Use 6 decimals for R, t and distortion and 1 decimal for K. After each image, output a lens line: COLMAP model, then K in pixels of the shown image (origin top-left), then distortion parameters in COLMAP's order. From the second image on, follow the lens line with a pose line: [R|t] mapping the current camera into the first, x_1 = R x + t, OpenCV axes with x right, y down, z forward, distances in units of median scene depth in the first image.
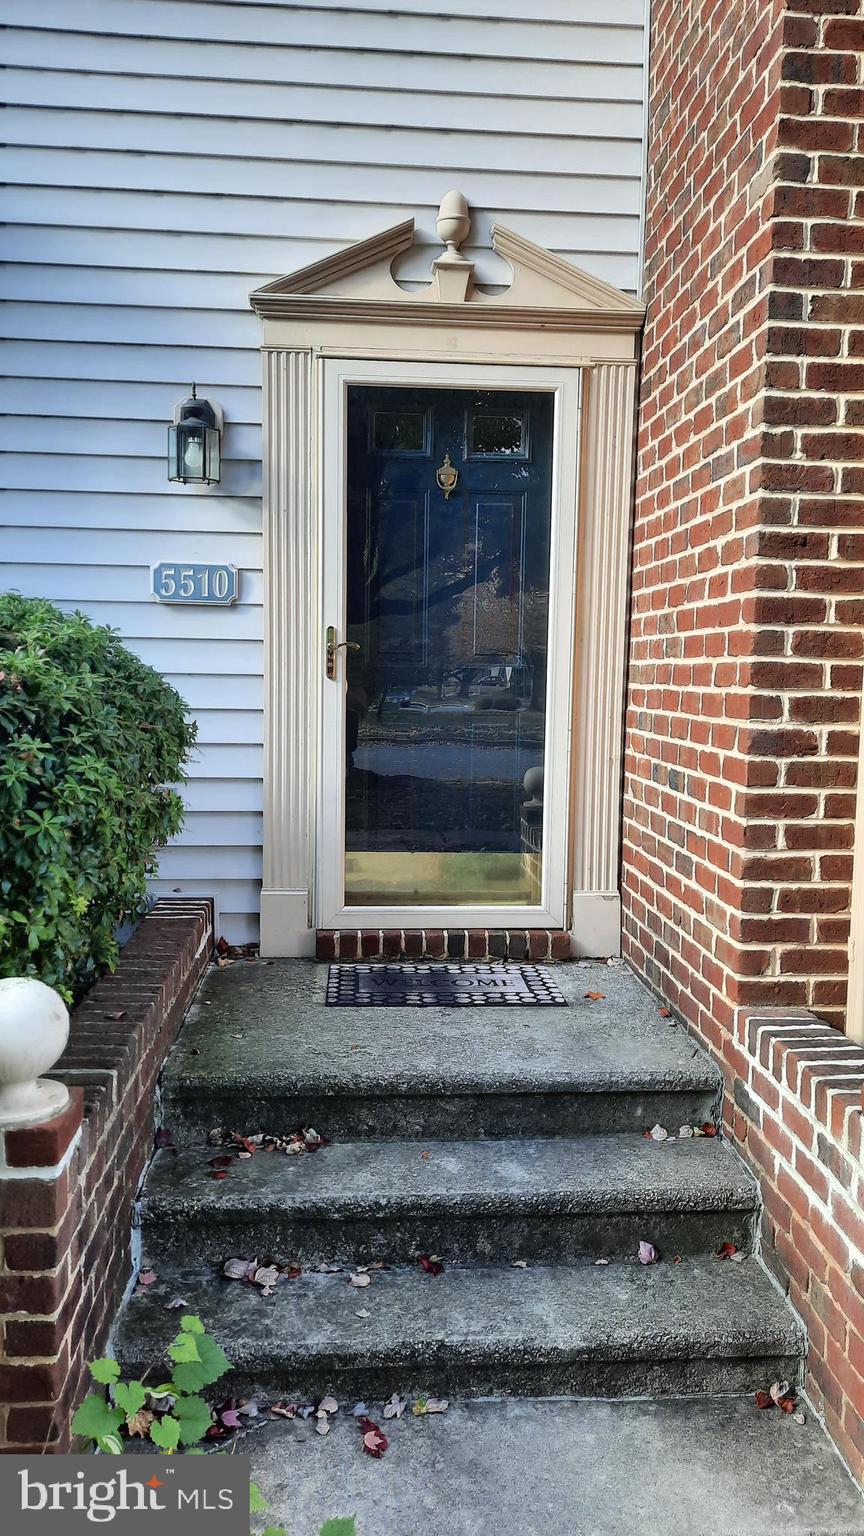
lens RADIAL K [[1111.7, 0, 436.6], [0, 1111.7, 777.2], [0, 0, 1]] dist [0.010990, 0.000292]
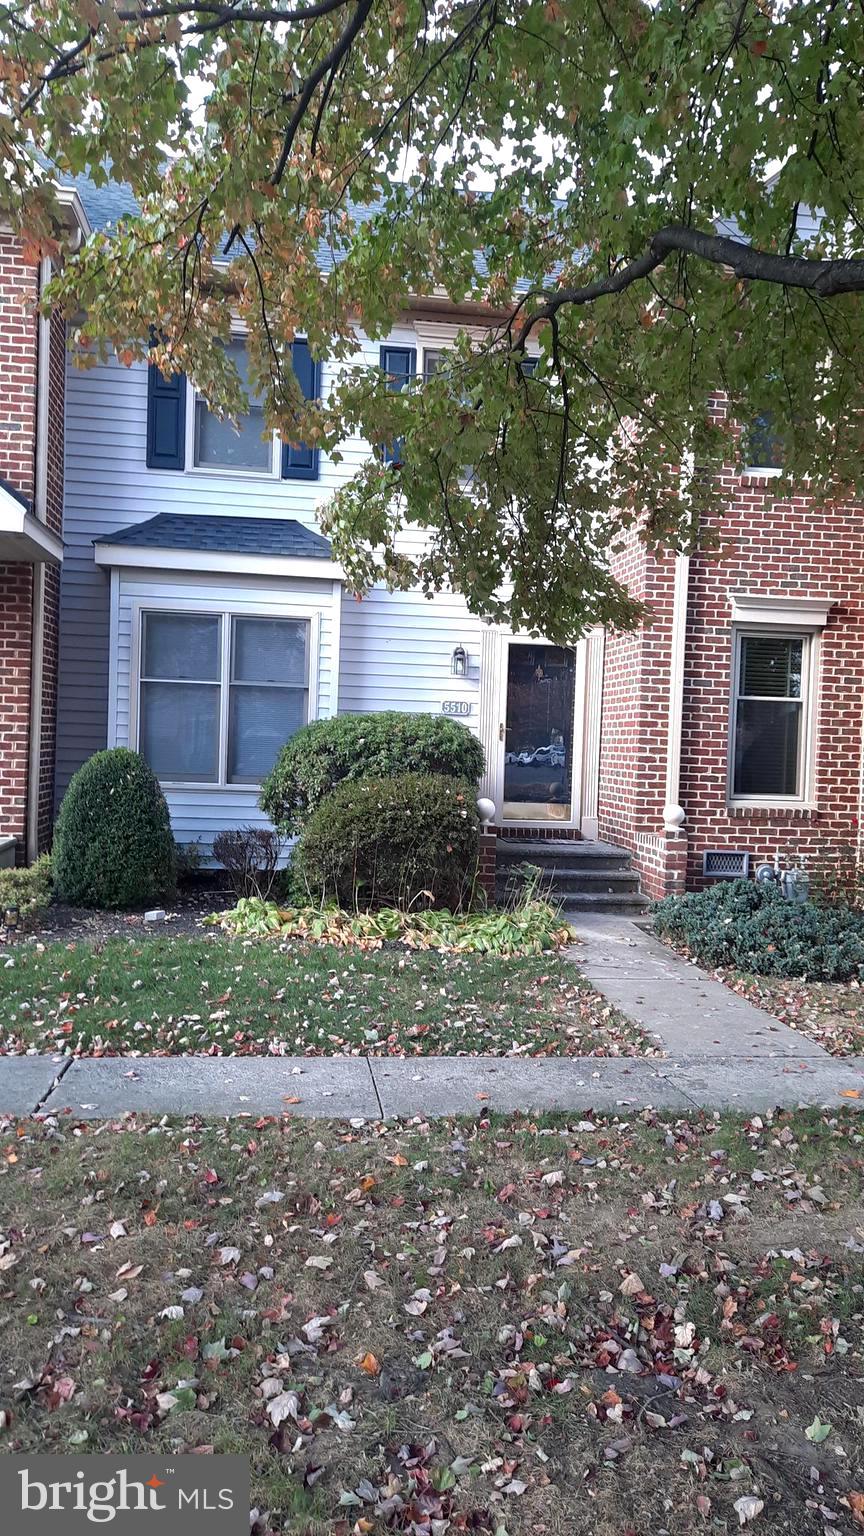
lens RADIAL K [[1111.7, 0, 428.3], [0, 1111.7, 764.4], [0, 0, 1]] dist [0.010990, 0.000292]
pose [[0.998595, 0.017563, 0.049991, -0.588492], [-0.013630, 0.996864, -0.077954, 0.279096], [-0.051203, 0.077163, 0.995703, -2.594989]]
